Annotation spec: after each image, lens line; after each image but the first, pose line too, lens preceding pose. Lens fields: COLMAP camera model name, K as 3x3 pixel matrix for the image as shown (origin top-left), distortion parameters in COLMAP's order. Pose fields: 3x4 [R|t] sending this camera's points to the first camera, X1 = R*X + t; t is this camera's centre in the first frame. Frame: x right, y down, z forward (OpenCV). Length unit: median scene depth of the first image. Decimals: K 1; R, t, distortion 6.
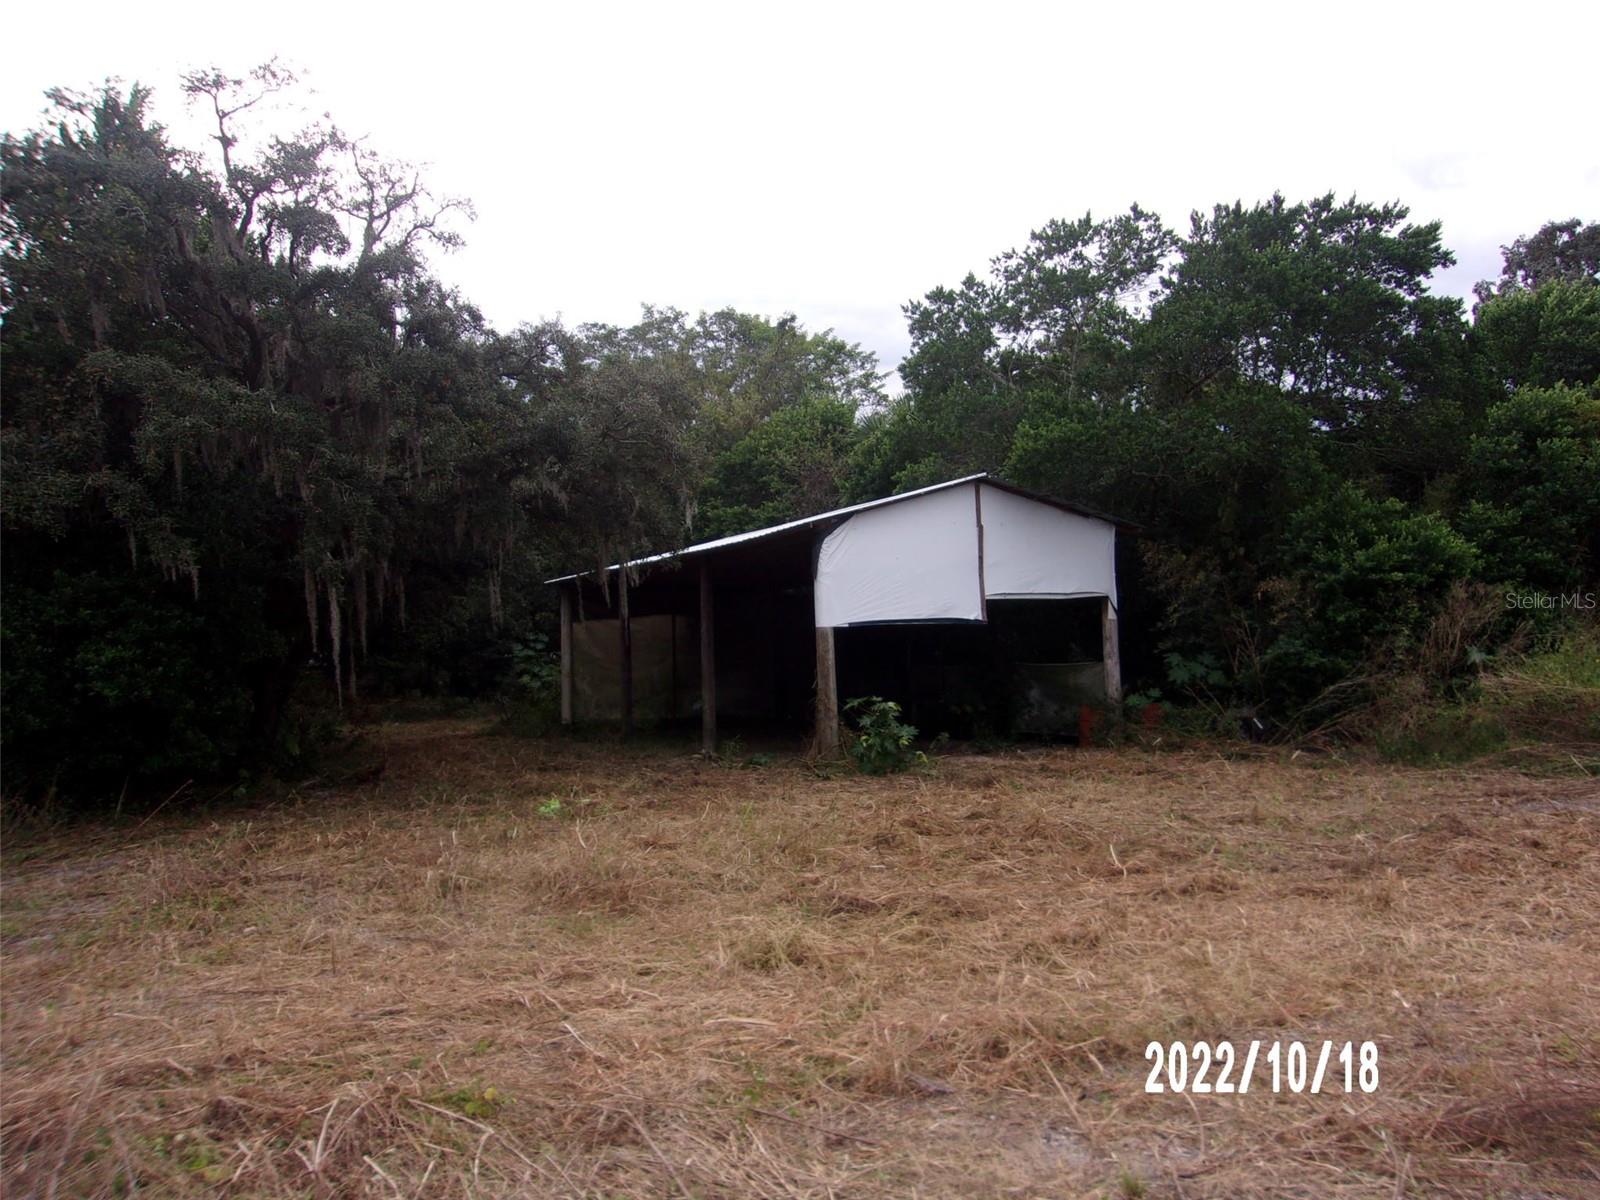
lens RADIAL K [[1263.8, 0, 796.5], [0, 1263.8, 600.8], [0, 0, 1]] dist [-0.015002, 0.037455]
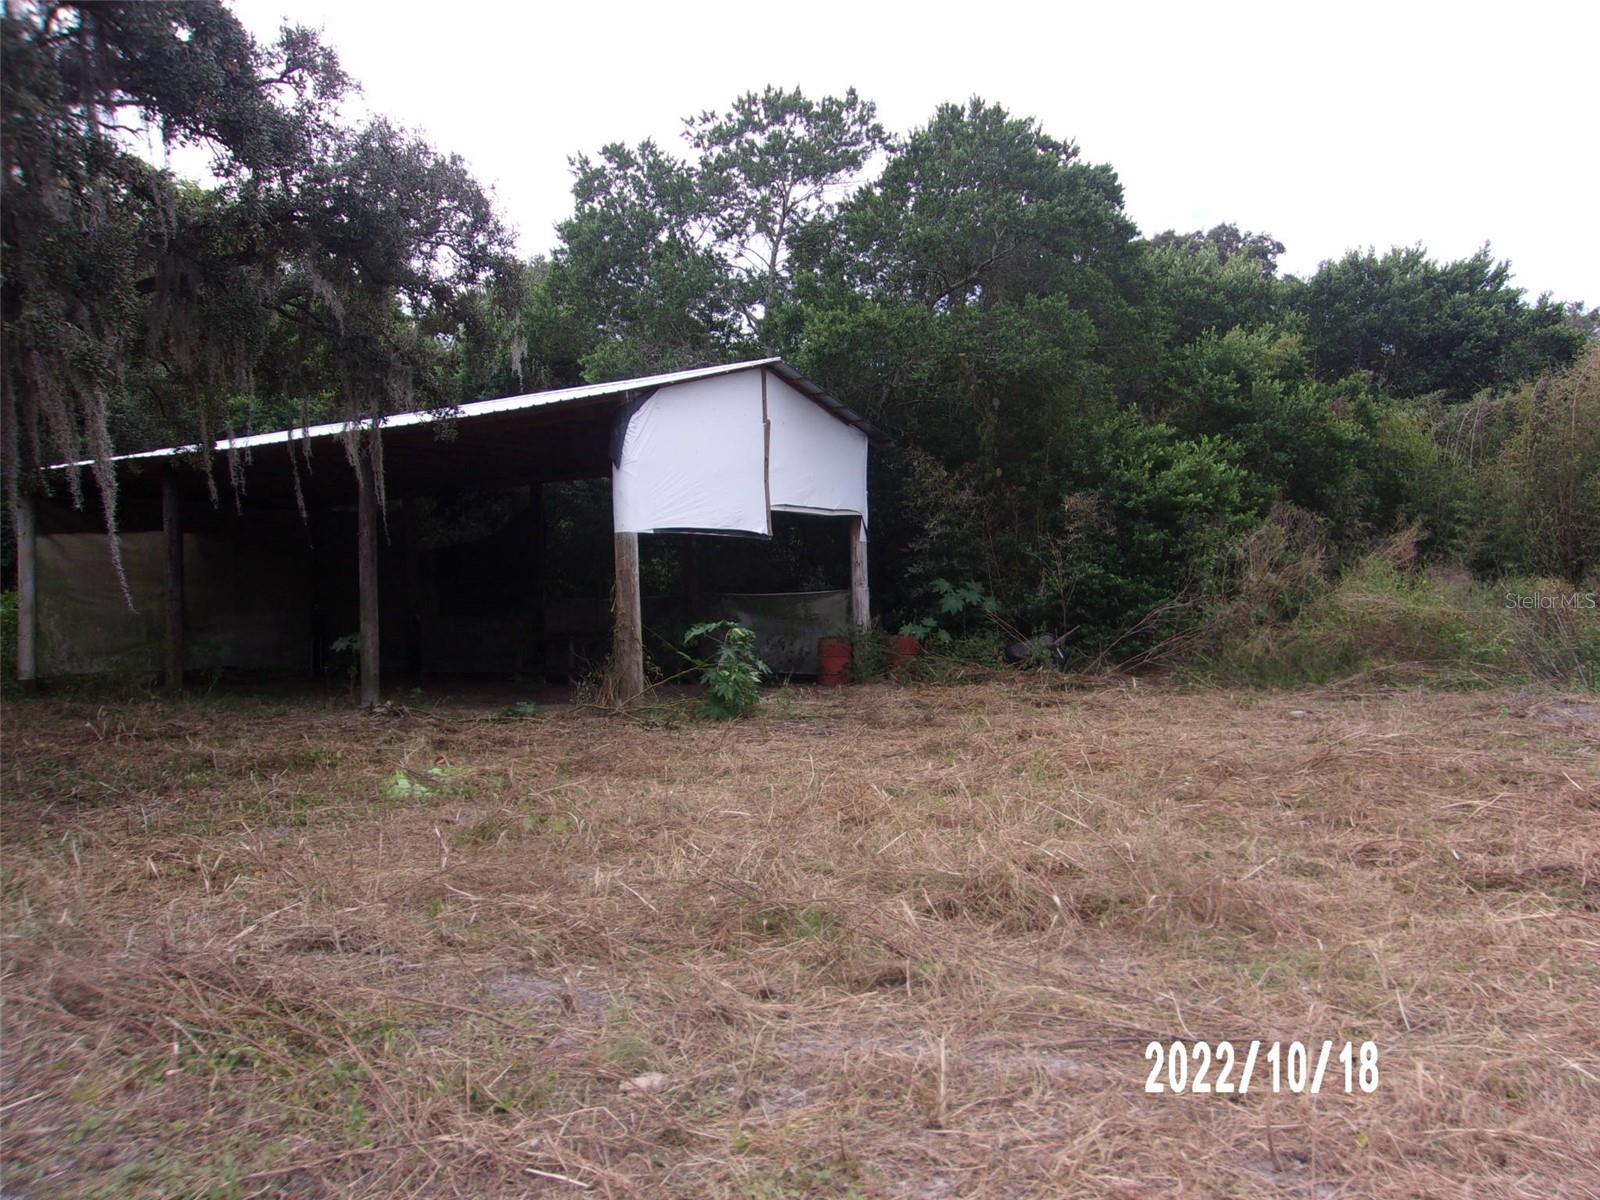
lens RADIAL K [[1263.8, 0, 816.1], [0, 1263.8, 598.7], [0, 0, 1]] dist [-0.015002, 0.037455]
pose [[0.861264, 0.010732, 0.508044, -0.232406], [-0.026177, 0.999387, 0.023265, 0.035087], [-0.507483, -0.033337, 0.861017, 0.246199]]
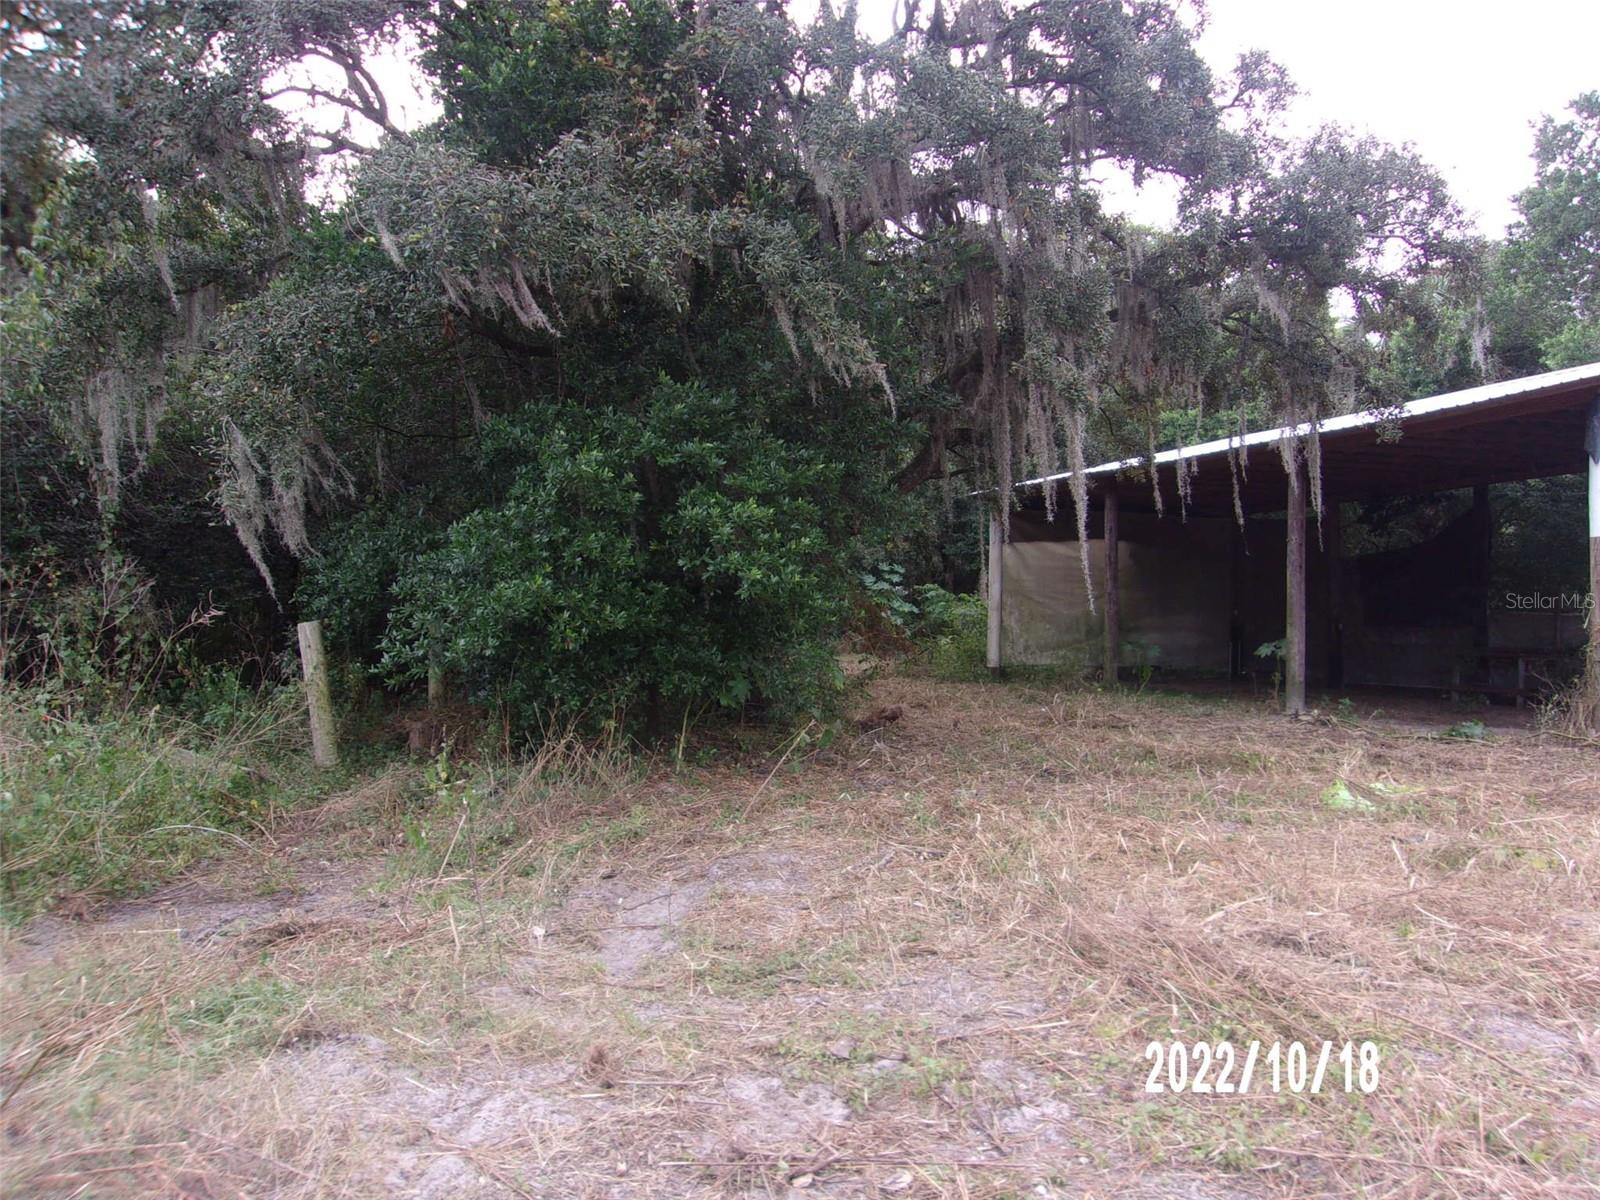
lens RADIAL K [[1263.8, 0, 805.8], [0, 1263.8, 591.2], [0, 0, 1]] dist [-0.015002, 0.037455]
pose [[0.986592, 0.036982, -0.158960, -0.248247], [-0.032220, 0.998954, 0.032433, 0.036216], [0.159994, -0.026876, 0.986752, 0.244250]]
